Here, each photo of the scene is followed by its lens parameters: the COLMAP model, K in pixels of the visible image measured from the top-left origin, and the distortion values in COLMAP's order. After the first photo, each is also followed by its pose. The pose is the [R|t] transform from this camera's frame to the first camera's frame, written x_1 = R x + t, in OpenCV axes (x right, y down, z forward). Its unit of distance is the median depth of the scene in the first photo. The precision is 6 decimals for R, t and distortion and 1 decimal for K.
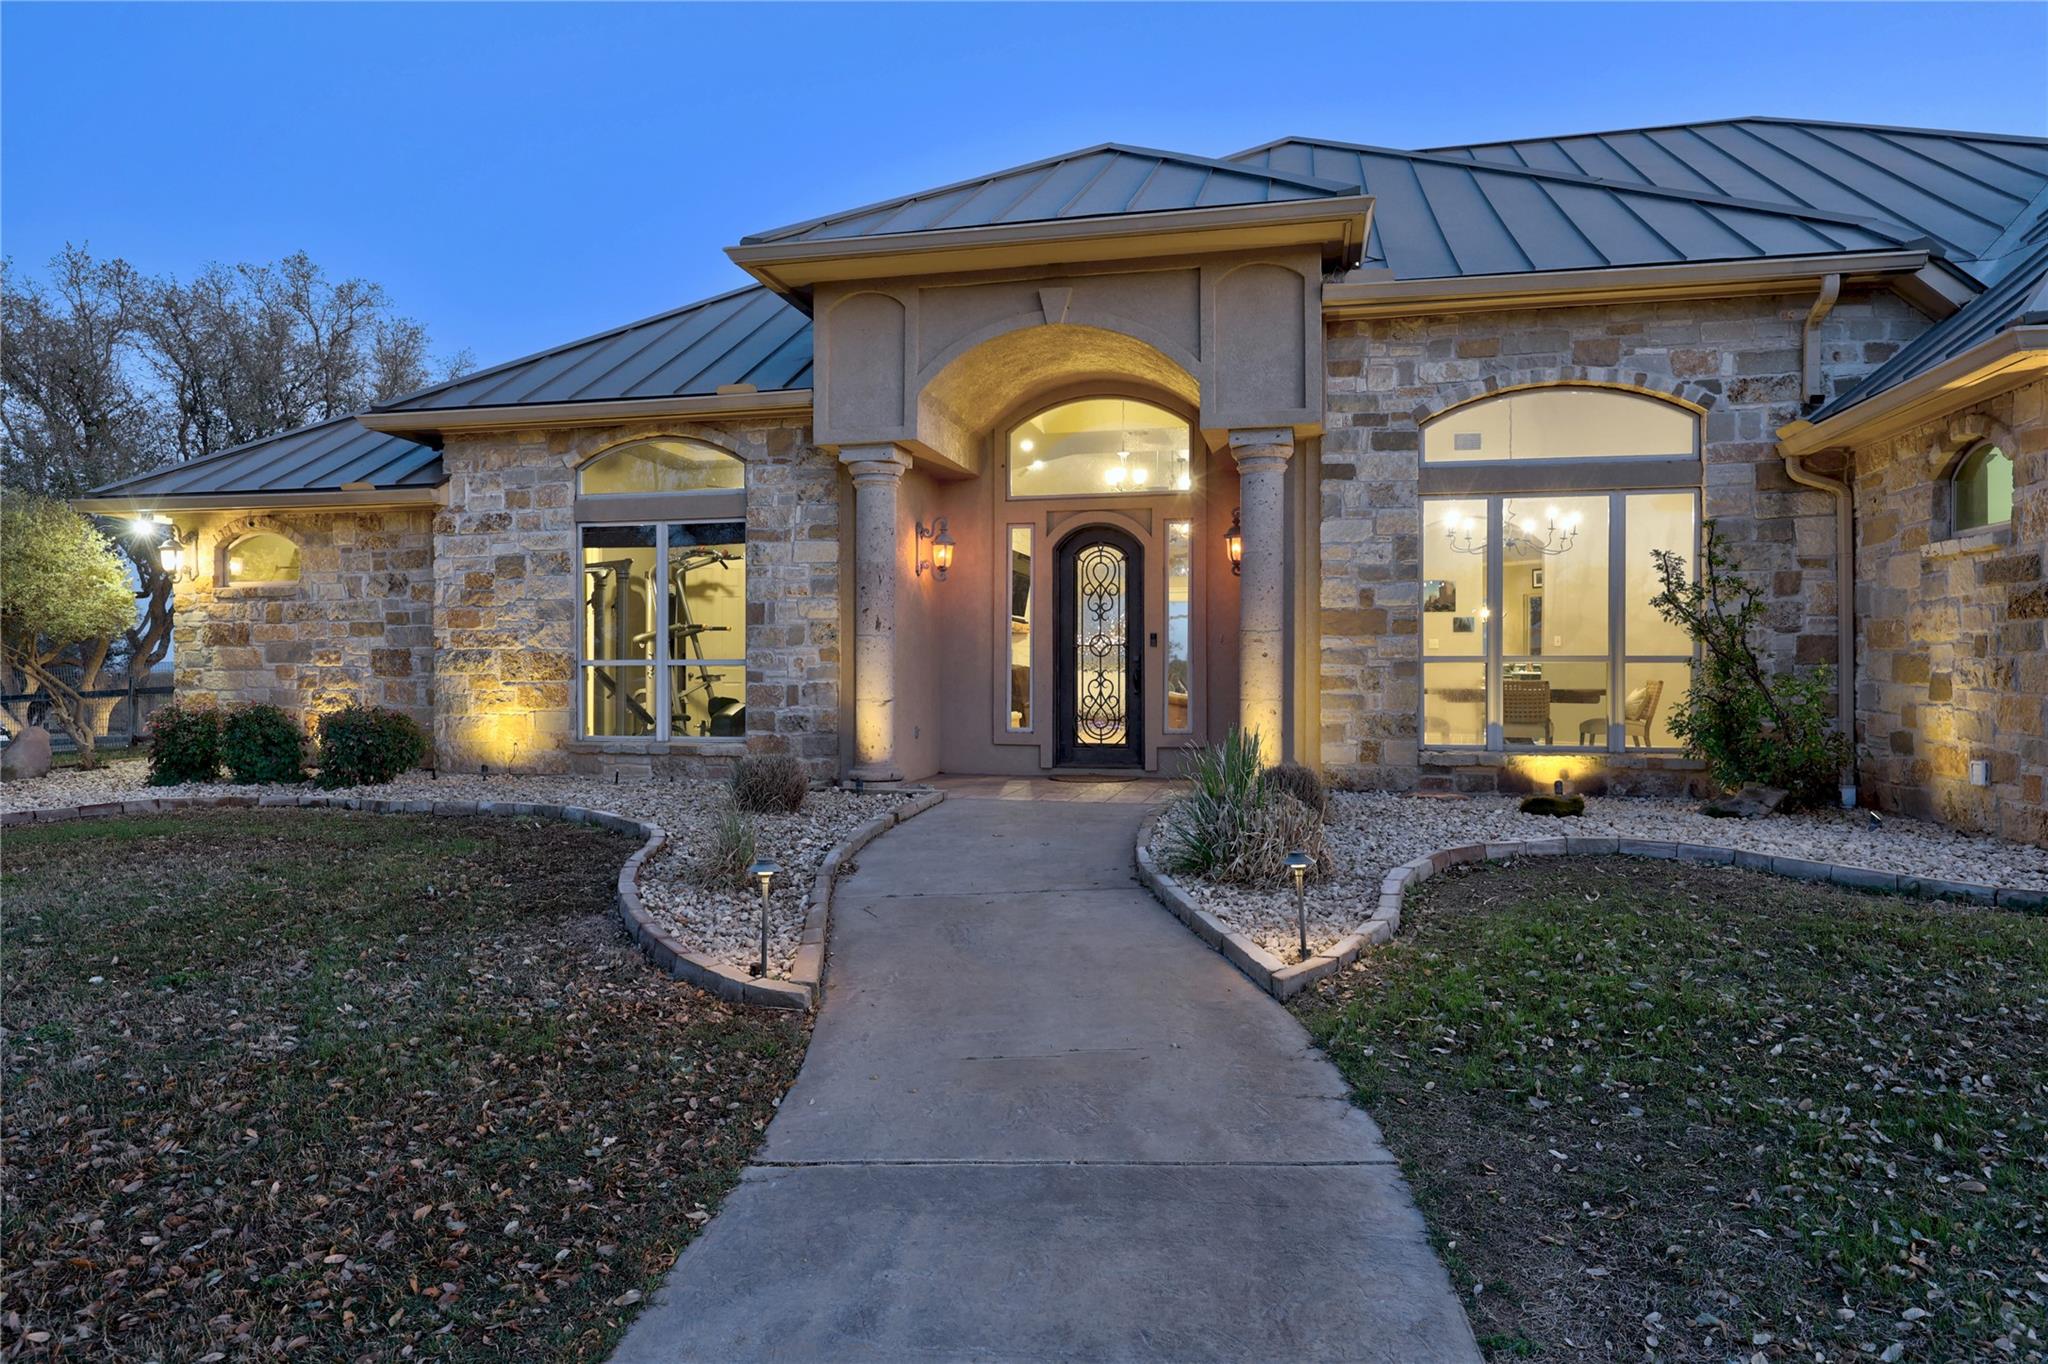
lens RADIAL K [[1311.2, 0, 1022.5], [0, 1311.2, 677.9], [0, 0, 1]] dist [-0.005008, 0.000280]
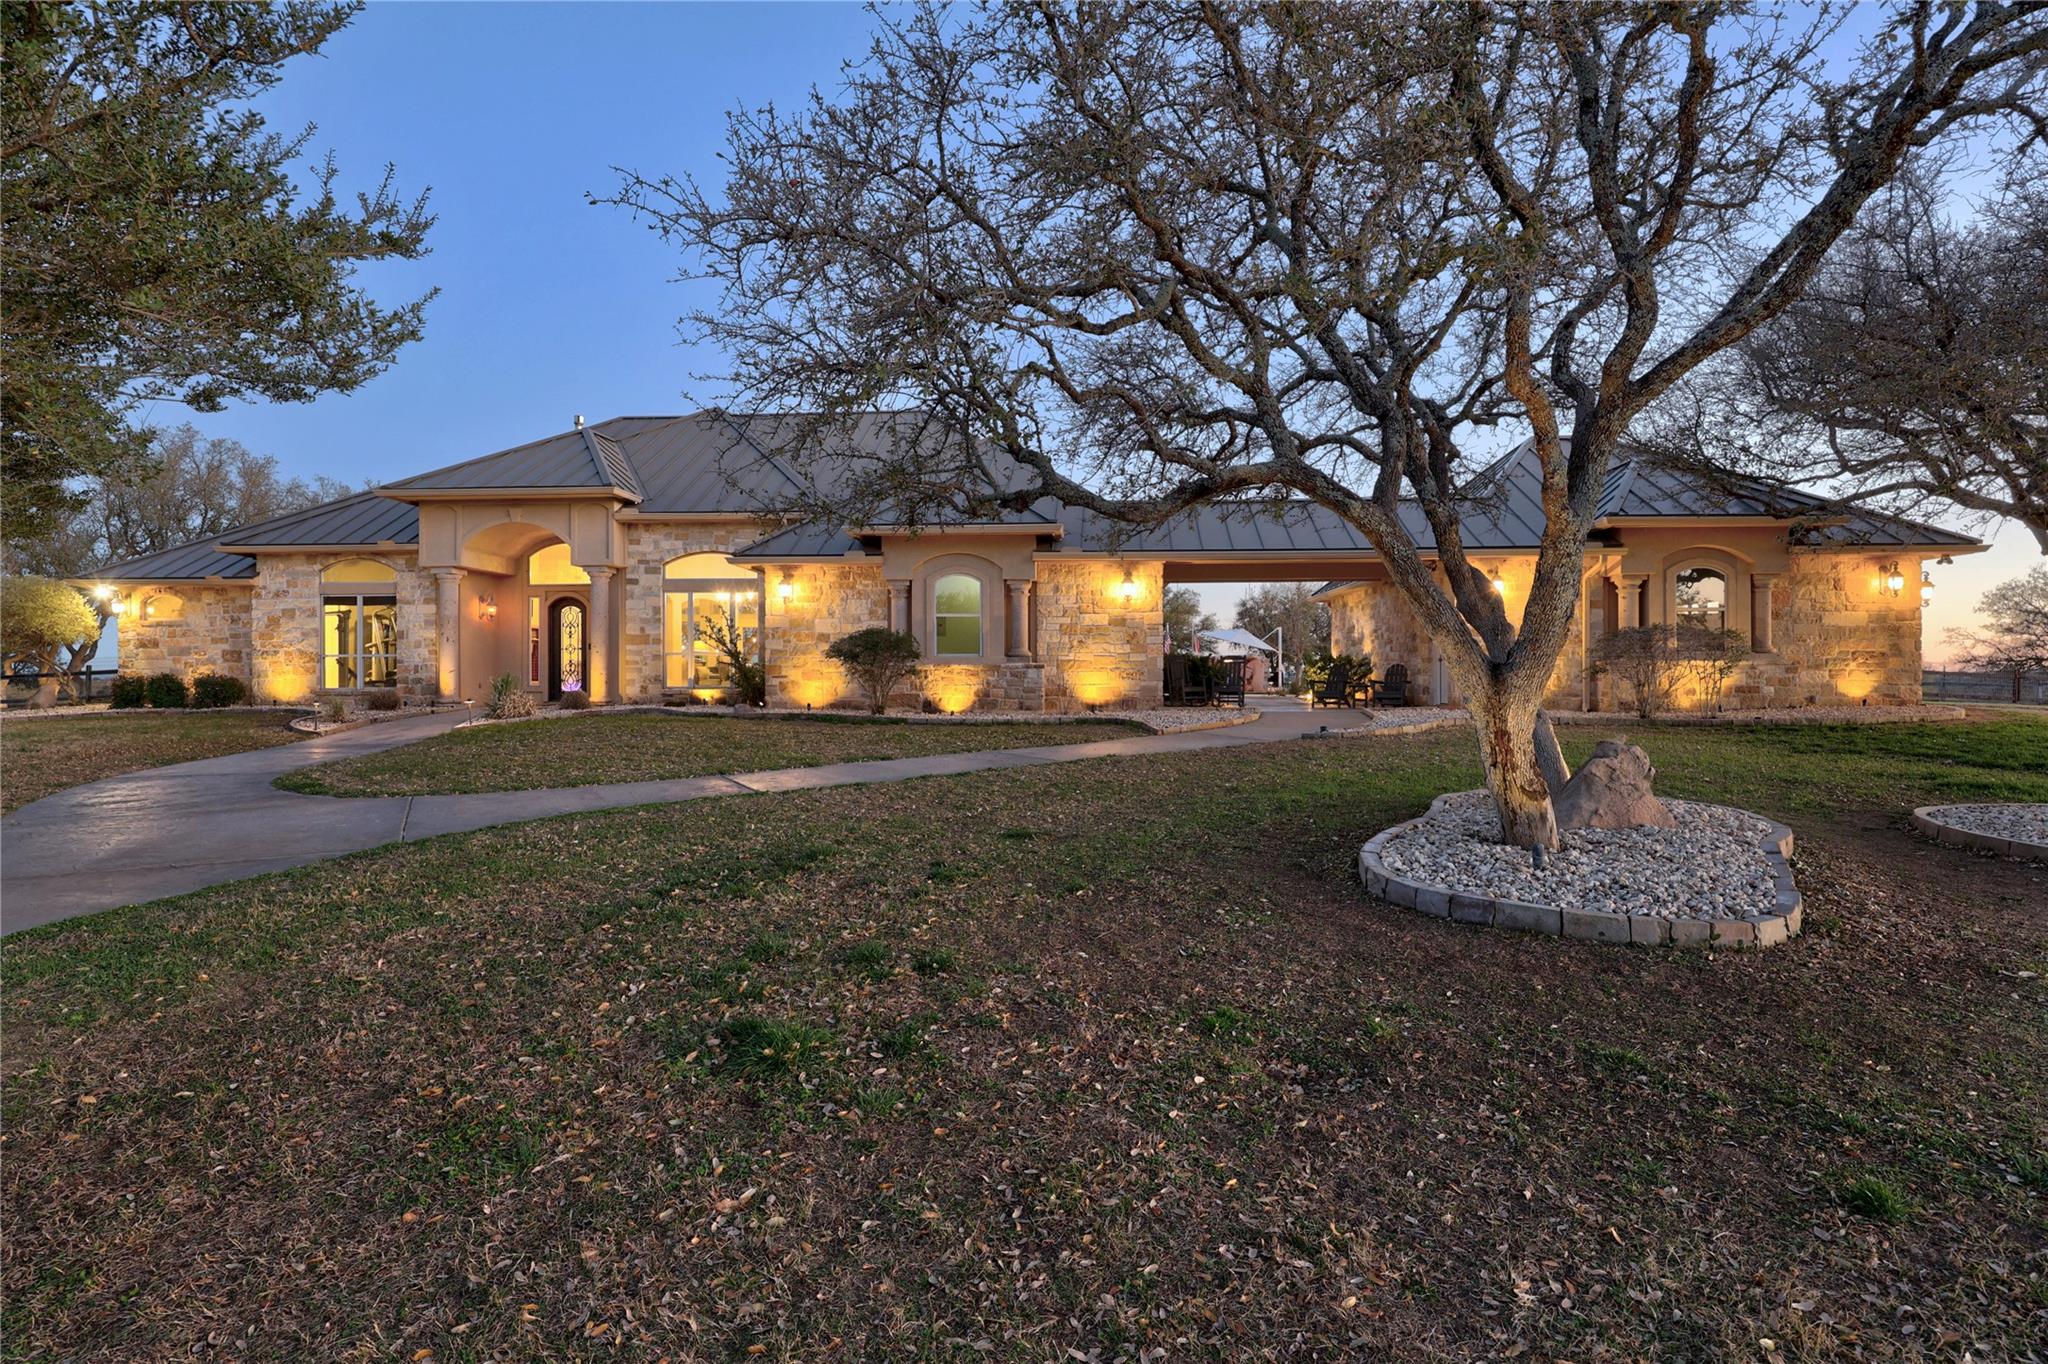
lens RADIAL K [[1049.8, 0, 1026.2], [0, 1049.8, 683.6], [0, 0, 1]] dist [0.001884, -0.000240]
pose [[0.986599, -0.002511, 0.163145, 0.573542], [0.002281, 0.999996, 0.001599, 0.036730], [-0.163148, -0.001205, 0.986601, -1.006605]]
